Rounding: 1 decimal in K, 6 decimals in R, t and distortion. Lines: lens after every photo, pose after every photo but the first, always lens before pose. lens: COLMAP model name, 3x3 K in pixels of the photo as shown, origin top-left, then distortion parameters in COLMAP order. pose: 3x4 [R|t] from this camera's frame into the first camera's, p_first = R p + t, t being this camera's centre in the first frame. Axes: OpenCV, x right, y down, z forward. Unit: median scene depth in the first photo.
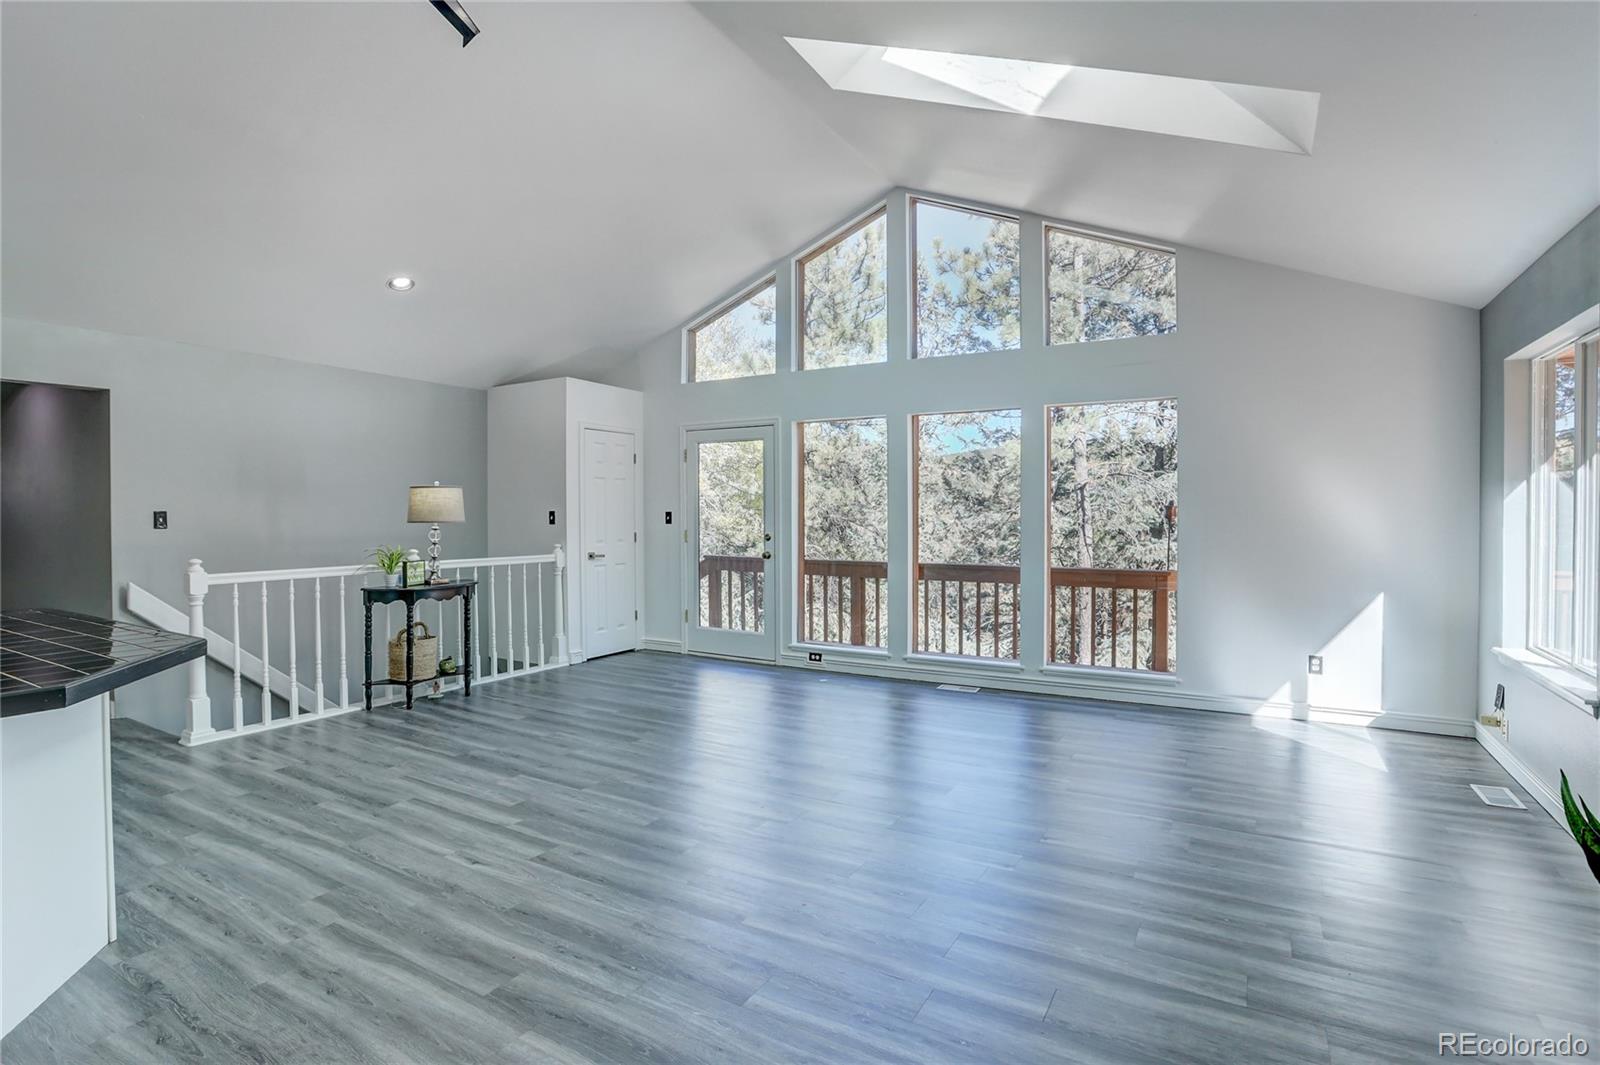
lens RADIAL K [[738.9, 0, 865.2], [0, 738.9, 528.8], [0, 0, 1]] dist [-0.059804, 0.019167]
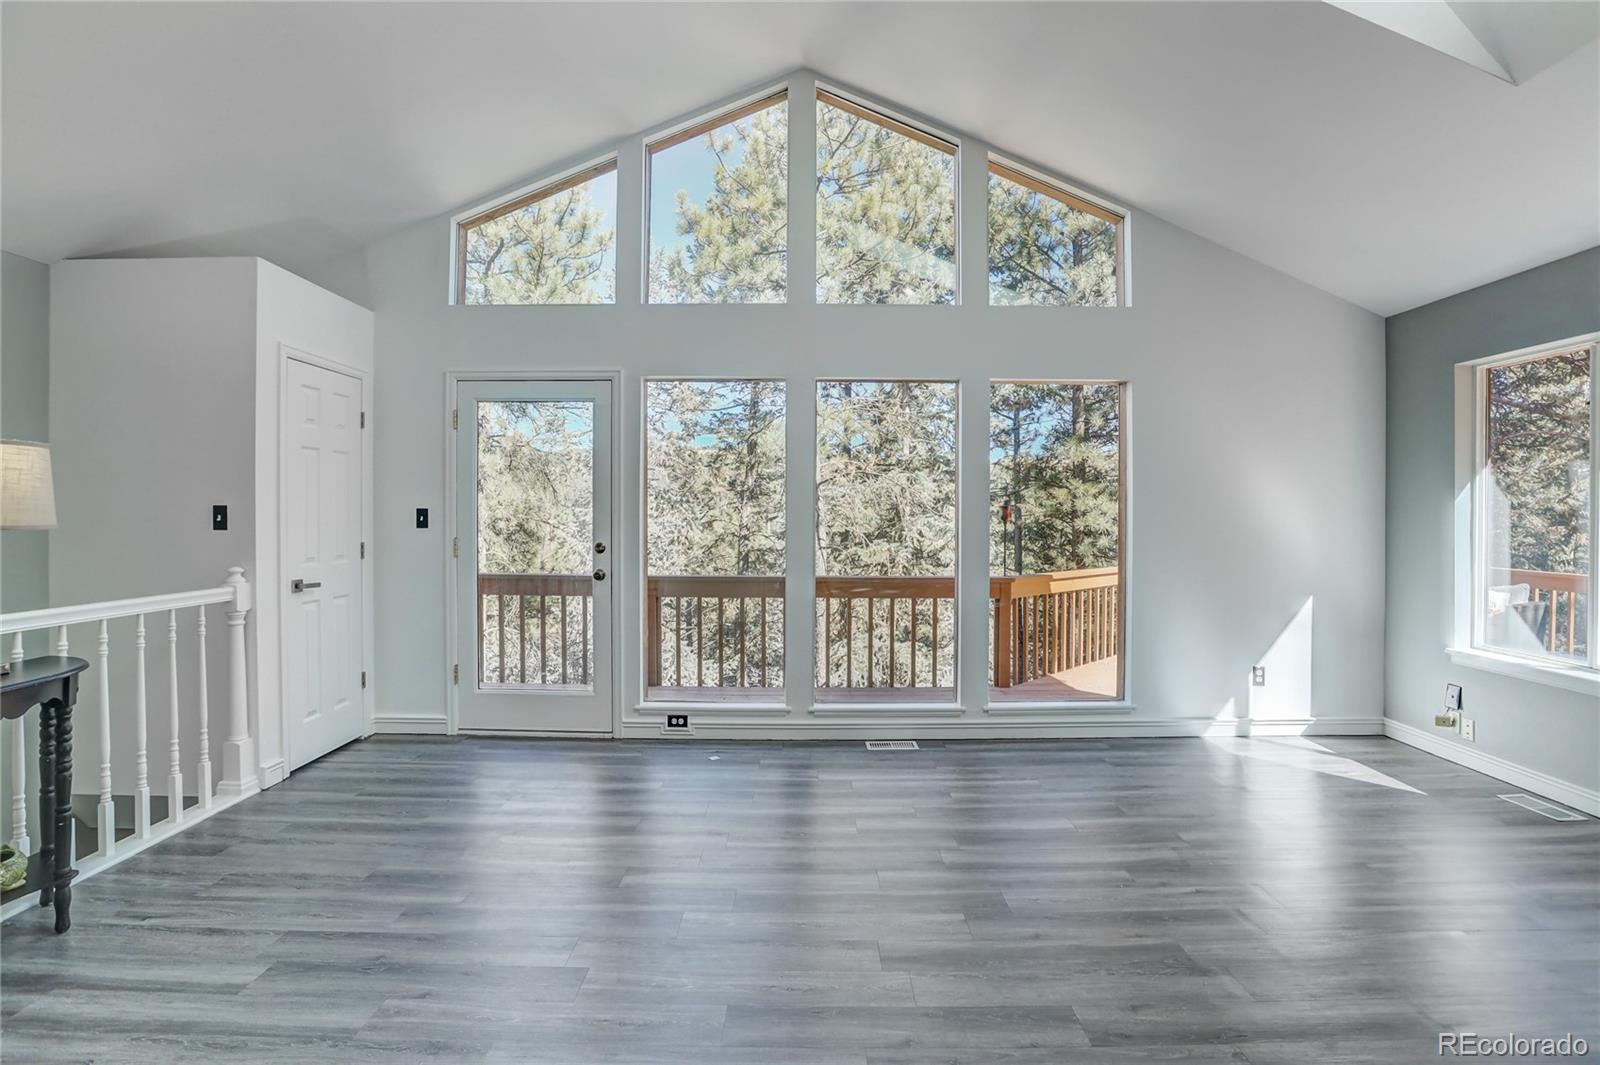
lens RADIAL K [[729.0, 0, 797.5], [0, 729.0, 521.2], [0, 0, 1]] dist [-0.058965, 0.017003]
pose [[0.903166, 0.000402, 0.429292, -0.275856], [0.004592, 0.999933, -0.010599, -0.005469], [-0.429267, 0.011545, 0.903104, 0.364098]]
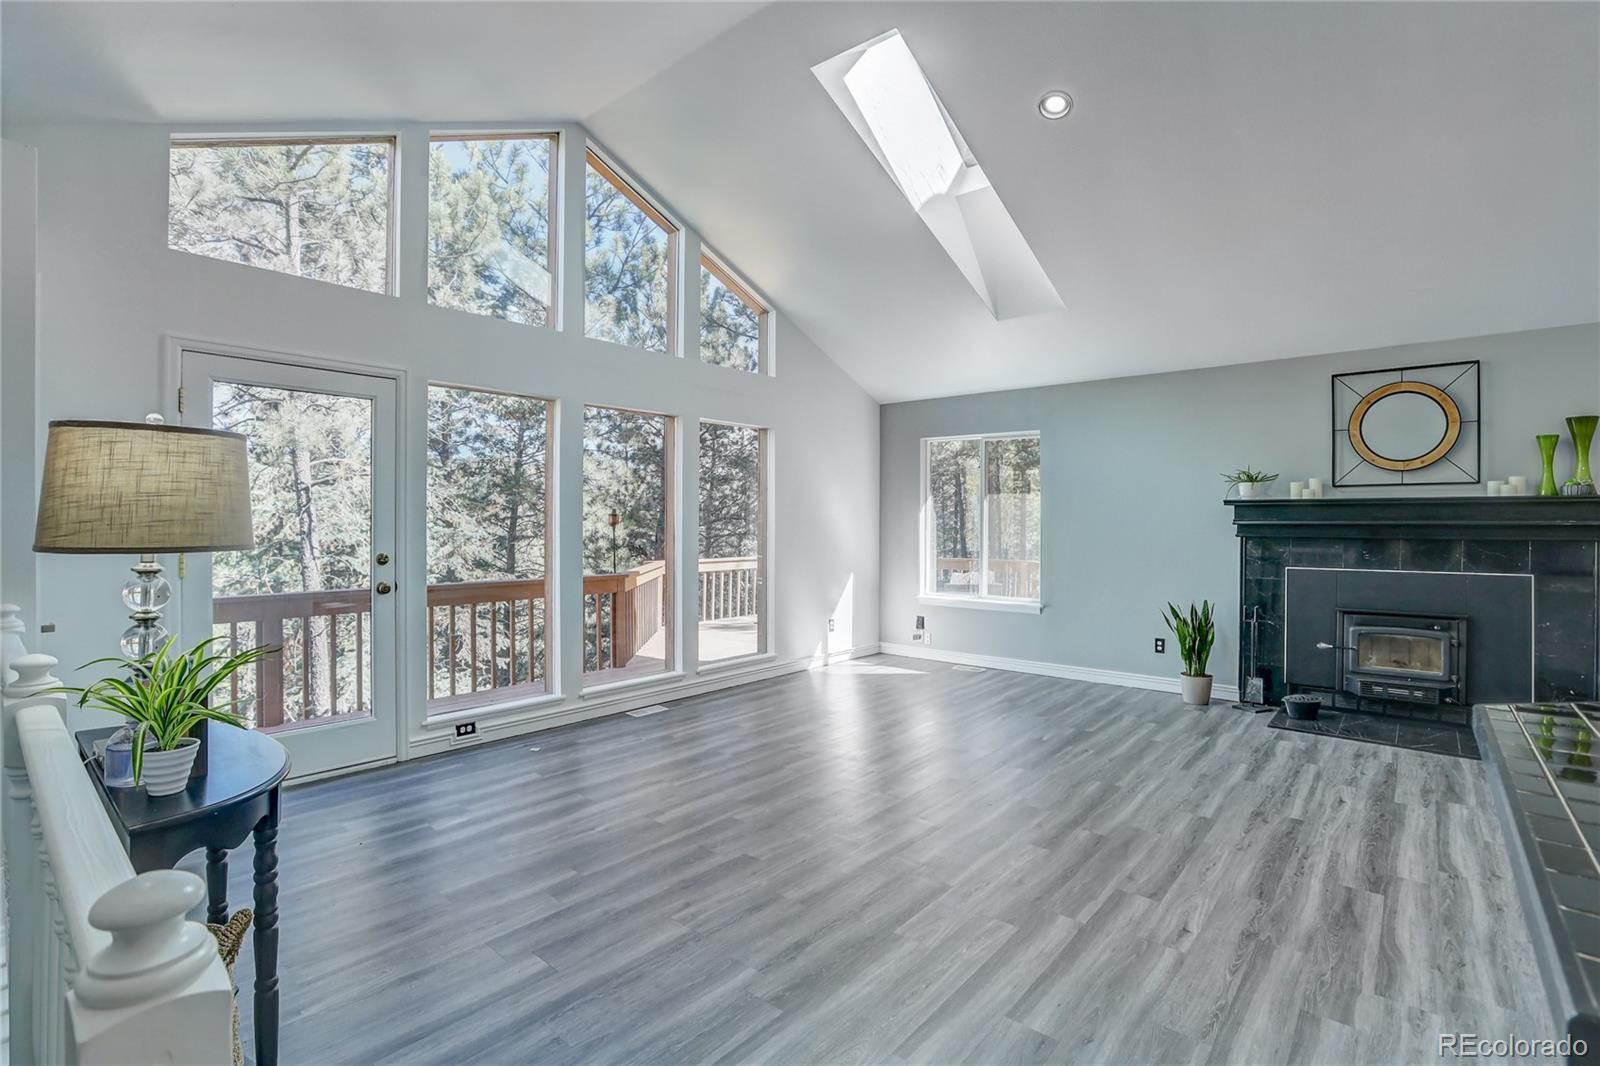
lens RADIAL K [[707.2, 0, 829.7], [0, 707.2, 527.7], [0, 0, 1]] dist [-0.046577, 0.014378]
pose [[0.256088, -0.006244, 0.966633, -0.653774], [0.014380, 0.999893, 0.002650, -0.012165], [-0.966547, 0.013221, 0.256150, 0.539366]]
